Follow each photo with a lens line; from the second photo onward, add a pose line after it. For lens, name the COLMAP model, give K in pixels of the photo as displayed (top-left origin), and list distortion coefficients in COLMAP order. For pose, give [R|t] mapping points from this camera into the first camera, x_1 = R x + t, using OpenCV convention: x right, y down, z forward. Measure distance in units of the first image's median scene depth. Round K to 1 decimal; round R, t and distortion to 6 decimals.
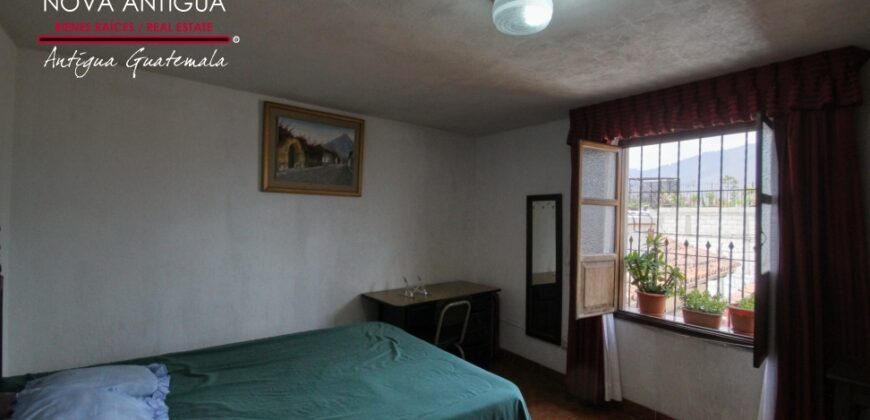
lens RADIAL K [[401.4, 0, 445.6], [0, 401.4, 208.8], [0, 0, 1]] dist [0.002369, 0.000106]
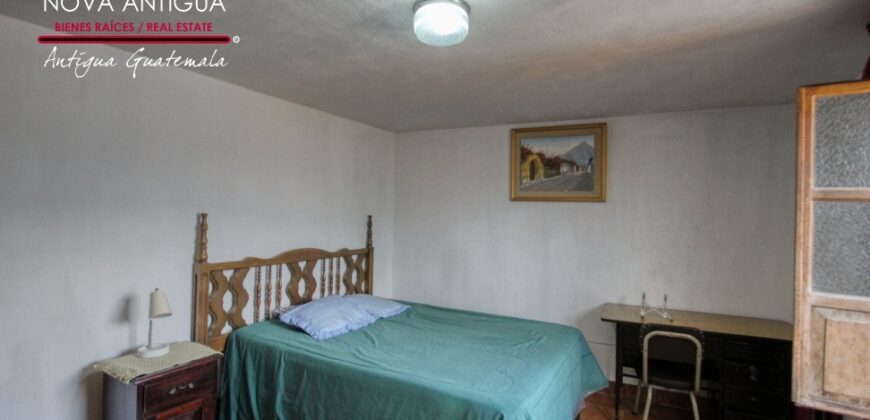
lens RADIAL K [[401.4, 0, 445.6], [0, 401.4, 208.8], [0, 0, 1]] dist [0.002369, 0.000106]
pose [[0.414883, -0.022680, -0.909592, 0.562641], [-0.007535, 0.999569, -0.028360, 0.017173], [0.909843, 0.018620, 0.414534, 0.277992]]
